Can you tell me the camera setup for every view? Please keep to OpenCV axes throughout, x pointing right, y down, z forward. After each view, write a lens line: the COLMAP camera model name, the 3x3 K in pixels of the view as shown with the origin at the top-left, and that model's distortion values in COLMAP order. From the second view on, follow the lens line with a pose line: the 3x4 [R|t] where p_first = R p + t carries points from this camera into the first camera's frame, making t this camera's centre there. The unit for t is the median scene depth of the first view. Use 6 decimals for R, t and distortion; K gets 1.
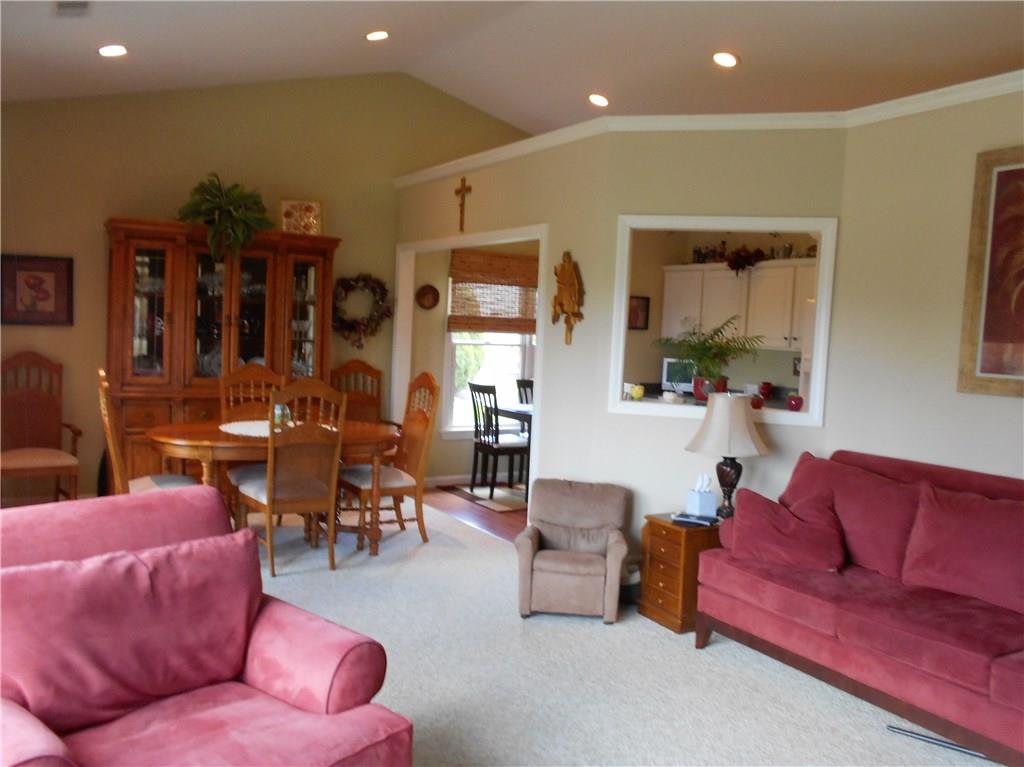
lens RADIAL K [[885.3, 0, 490.0], [0, 885.3, 385.2], [0, 0, 1]] dist [-0.006530, -0.000380]
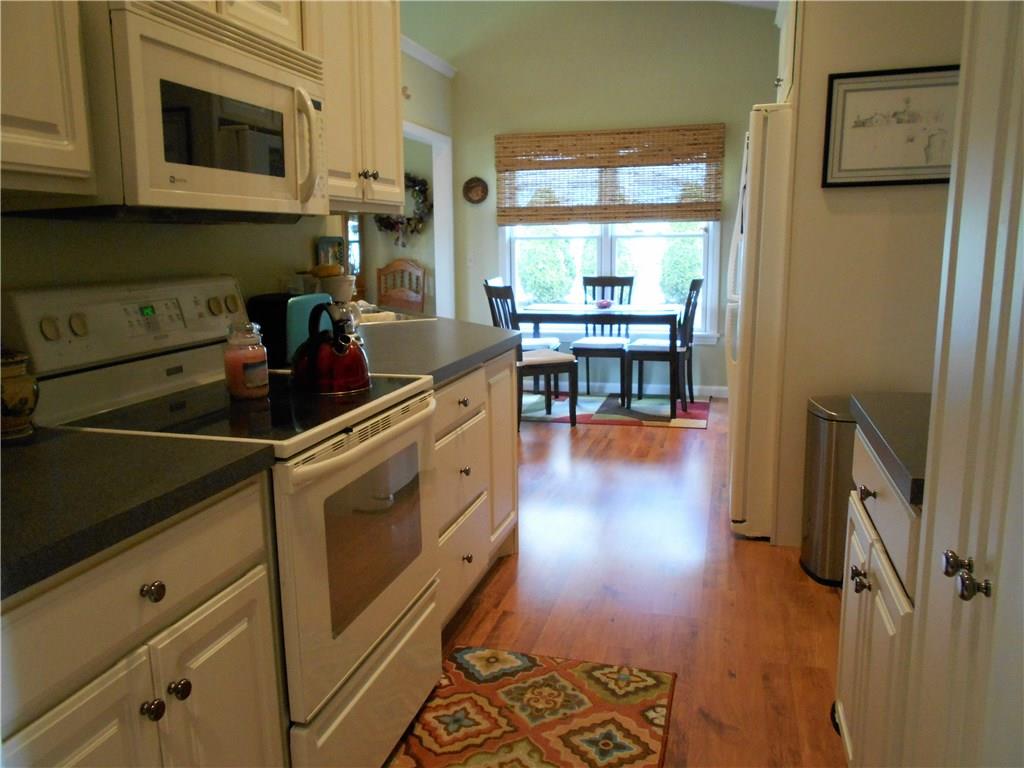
lens RADIAL K [[852.3, 0, 512.0], [0, 852.3, 384.0], [0, 0, 1]] dist [-0.045338, 0.087523]
pose [[0.651013, 0.086872, -0.754079, 0.651239], [-0.002320, 0.993653, 0.112468, 0.004105], [0.759063, -0.071468, 0.647082, 0.417504]]
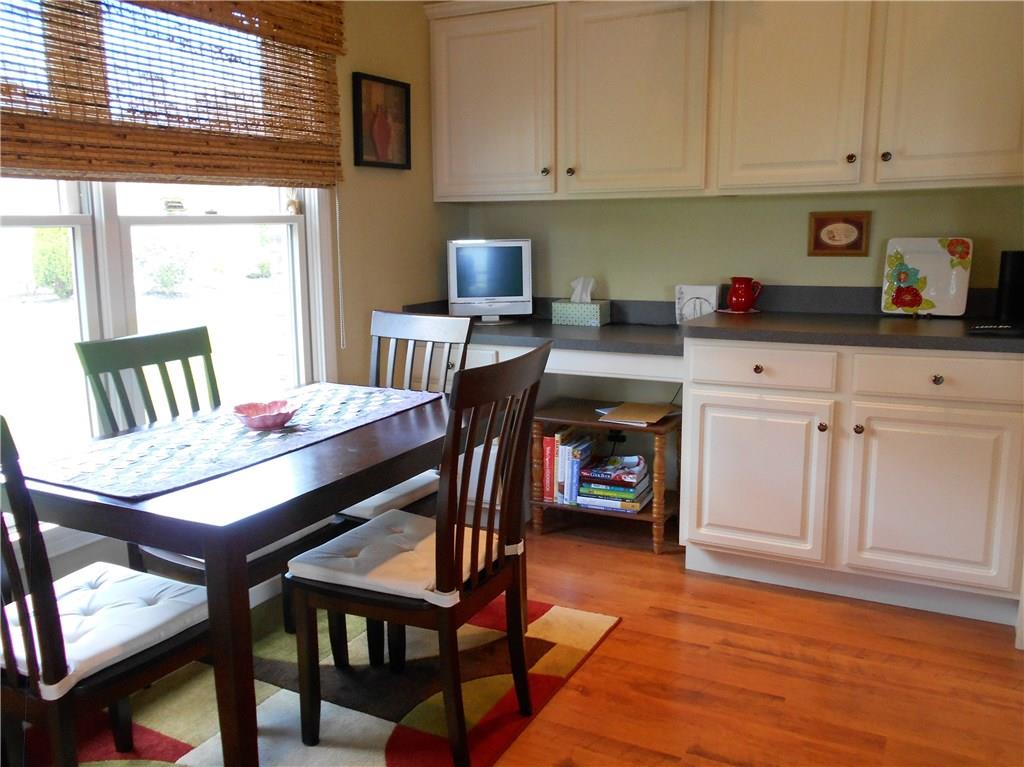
lens RADIAL K [[885.3, 0, 490.0], [0, 885.3, 385.2], [0, 0, 1]] dist [-0.006530, -0.000380]
pose [[0.876077, -0.137240, 0.462228, 0.014527], [0.080371, 0.986791, 0.140657, -0.023853], [-0.475426, -0.086076, 0.875535, 0.730299]]
